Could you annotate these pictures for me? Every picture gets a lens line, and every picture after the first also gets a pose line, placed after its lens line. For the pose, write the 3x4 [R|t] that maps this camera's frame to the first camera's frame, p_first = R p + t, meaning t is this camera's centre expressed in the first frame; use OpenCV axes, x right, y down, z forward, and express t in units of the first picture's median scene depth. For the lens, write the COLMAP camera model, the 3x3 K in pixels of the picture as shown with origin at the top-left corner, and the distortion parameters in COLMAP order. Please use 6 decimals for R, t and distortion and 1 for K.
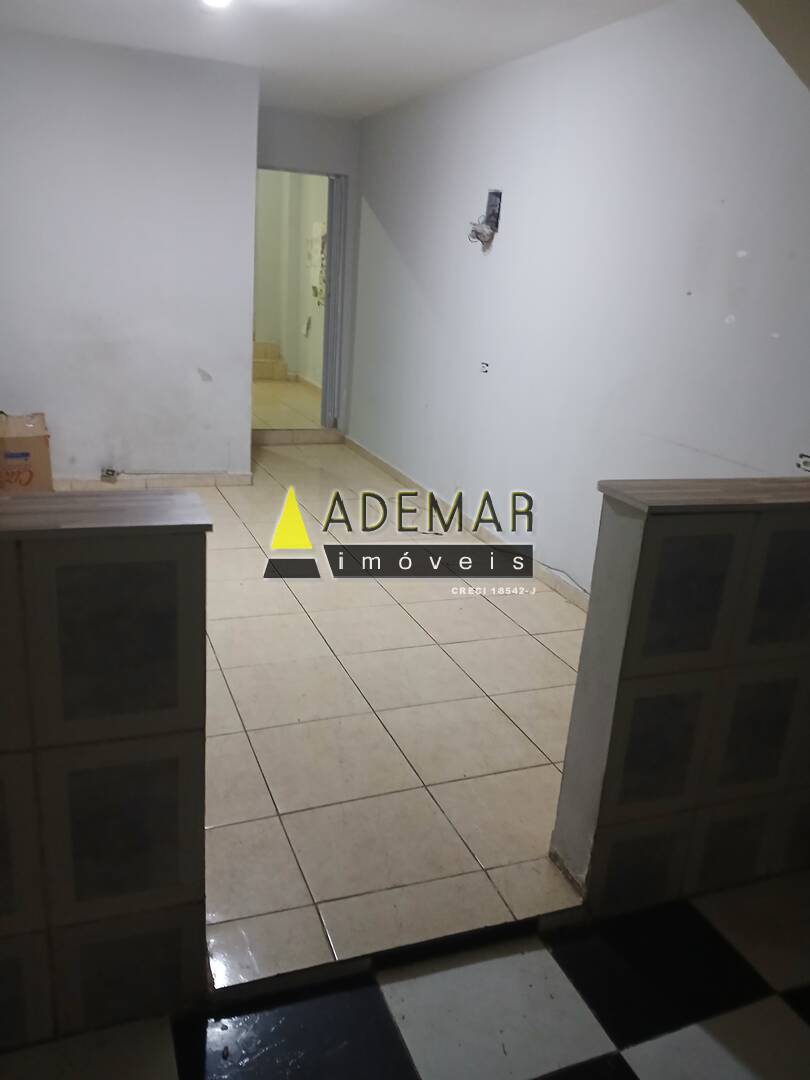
lens RADIAL K [[811.4, 0, 407.3], [0, 811.4, 522.1], [0, 0, 1]] dist [0.070718, -0.169224]
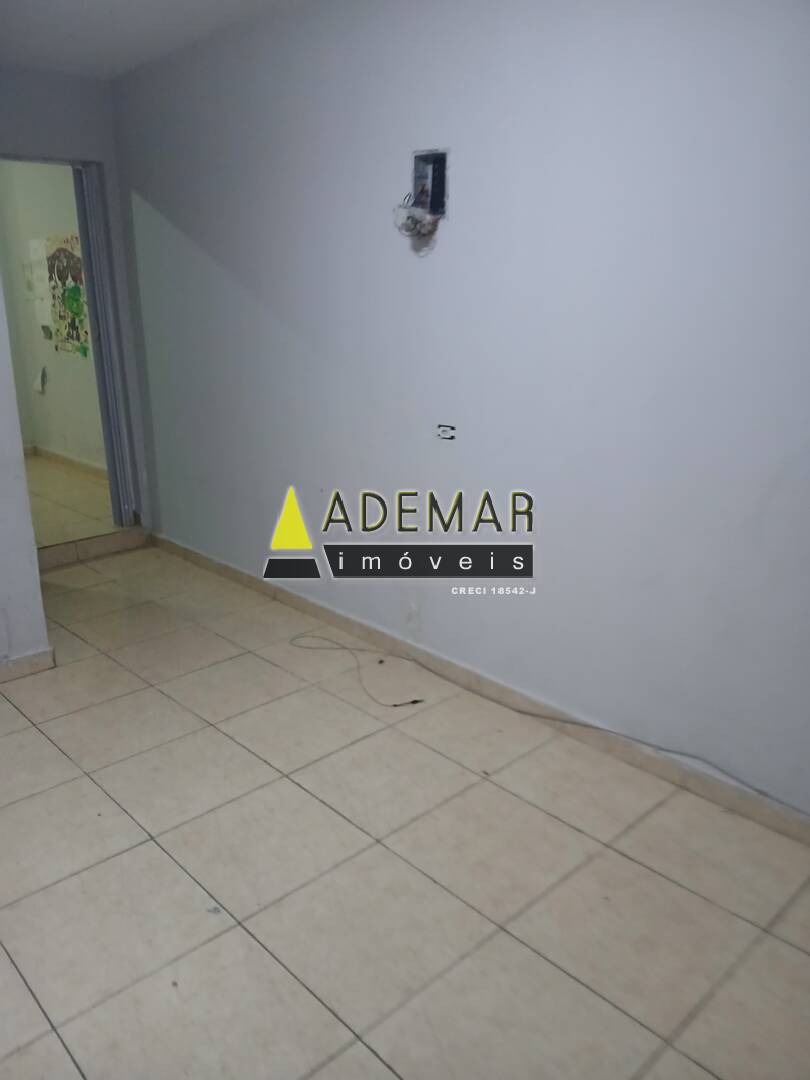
lens RADIAL K [[811.4, 0, 407.3], [0, 811.4, 522.1], [0, 0, 1]] dist [0.070718, -0.169224]
pose [[0.931503, -0.173067, 0.319921, -0.103624], [0.177501, 0.983999, 0.015489, -0.094896], [-0.317482, 0.042359, 0.947318, 0.287725]]
